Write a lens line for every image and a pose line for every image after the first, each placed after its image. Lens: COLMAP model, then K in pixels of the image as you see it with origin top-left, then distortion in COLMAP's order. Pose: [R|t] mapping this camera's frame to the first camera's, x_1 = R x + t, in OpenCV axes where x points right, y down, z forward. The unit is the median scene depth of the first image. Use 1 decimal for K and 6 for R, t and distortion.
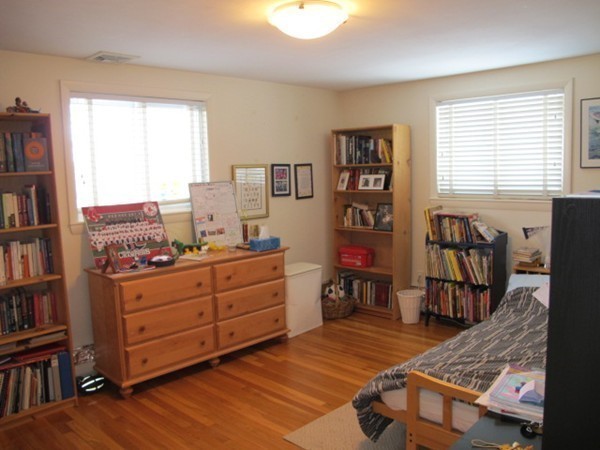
lens RADIAL K [[521.3, 0, 300.6], [0, 521.3, 224.4], [0, 0, 1]] dist [-0.085978, 0.026108]
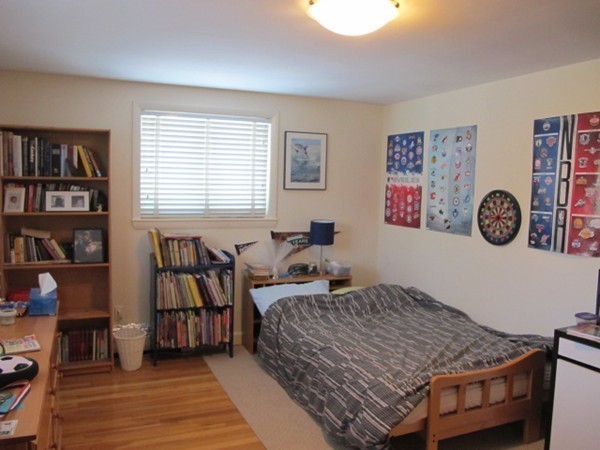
lens RADIAL K [[521.3, 0, 300.6], [0, 521.3, 226.7], [0, 0, 1]] dist [-0.085978, 0.026108]
pose [[0.377349, -0.040593, 0.925181, -0.452709], [0.067732, 0.997573, 0.016144, -0.034965], [-0.923591, 0.056572, 0.379183, 0.428707]]
